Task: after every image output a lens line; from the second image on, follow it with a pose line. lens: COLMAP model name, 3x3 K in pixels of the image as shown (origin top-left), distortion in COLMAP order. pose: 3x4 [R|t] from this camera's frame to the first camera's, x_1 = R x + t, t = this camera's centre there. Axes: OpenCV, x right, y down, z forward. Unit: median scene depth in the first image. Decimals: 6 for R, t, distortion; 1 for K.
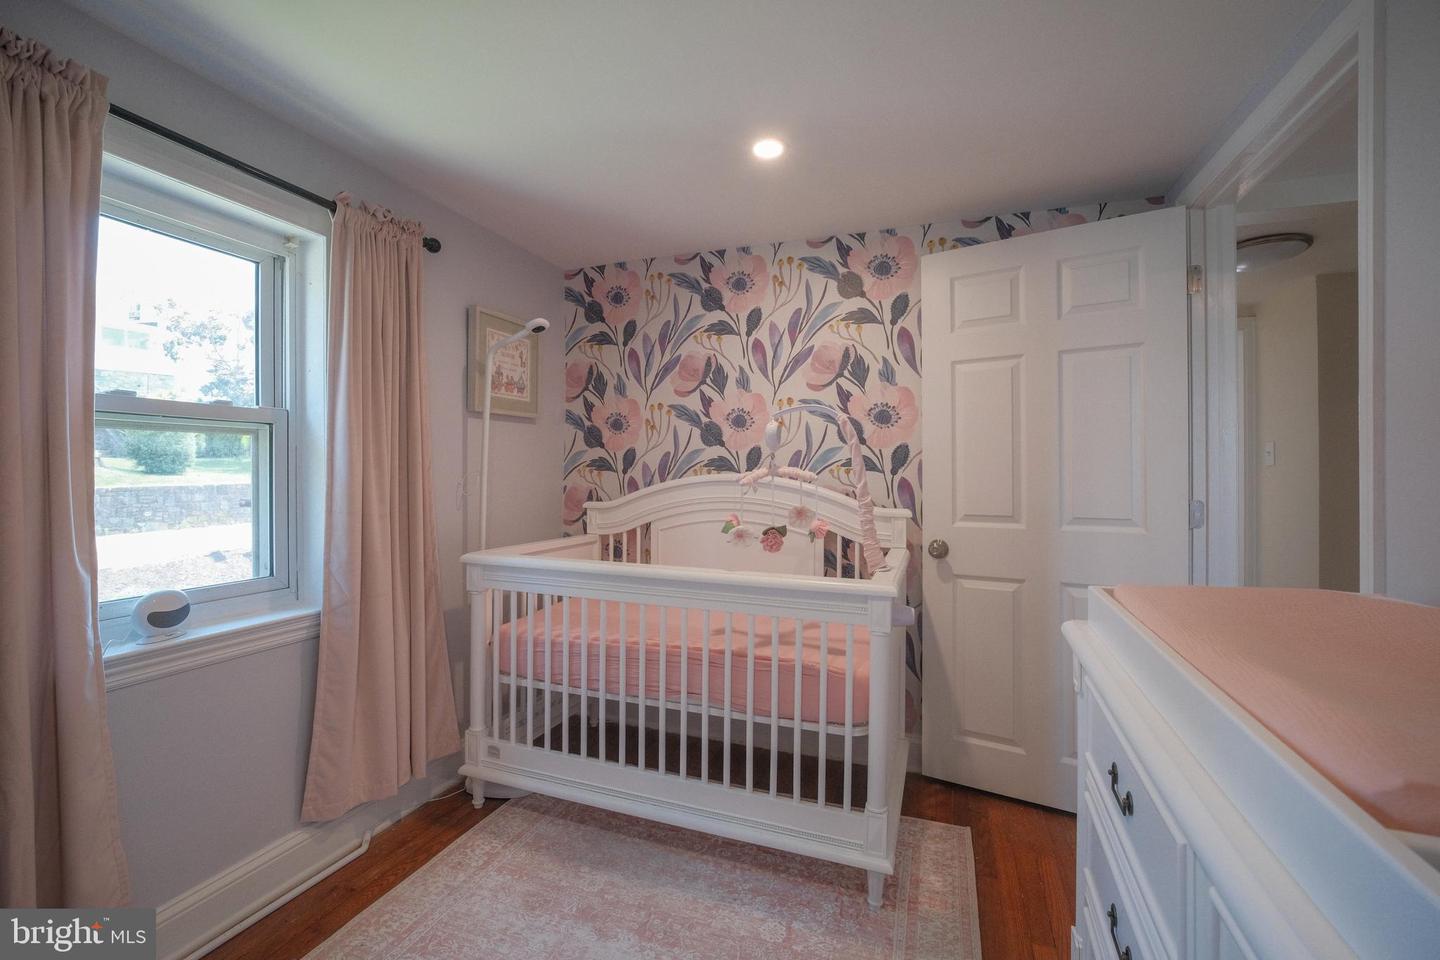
lens RADIAL K [[605.5, 0, 718.8], [0, 605.5, 474.2], [0, 0, 1]] dist [-0.021063, 0.004213]
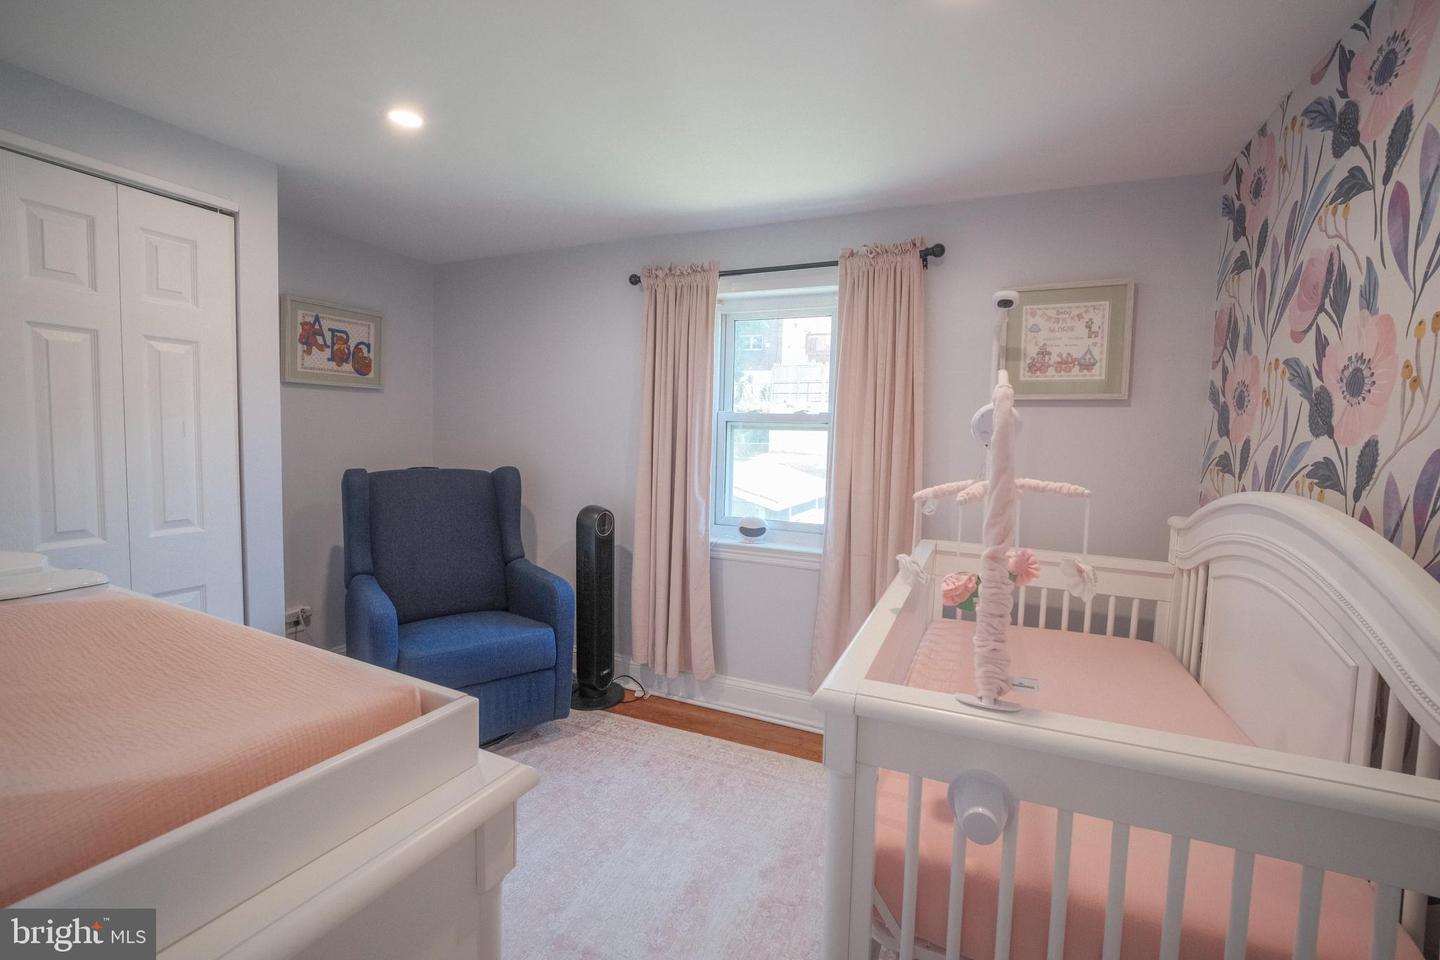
lens RADIAL K [[605.5, 0, 720.8], [0, 605.5, 473.5], [0, 0, 1]] dist [-0.021063, 0.004213]
pose [[-0.073294, 0.064261, -0.995238, 0.517385], [-0.028874, 0.997367, 0.066525, -0.034872], [0.996892, 0.033612, -0.071245, 0.557861]]
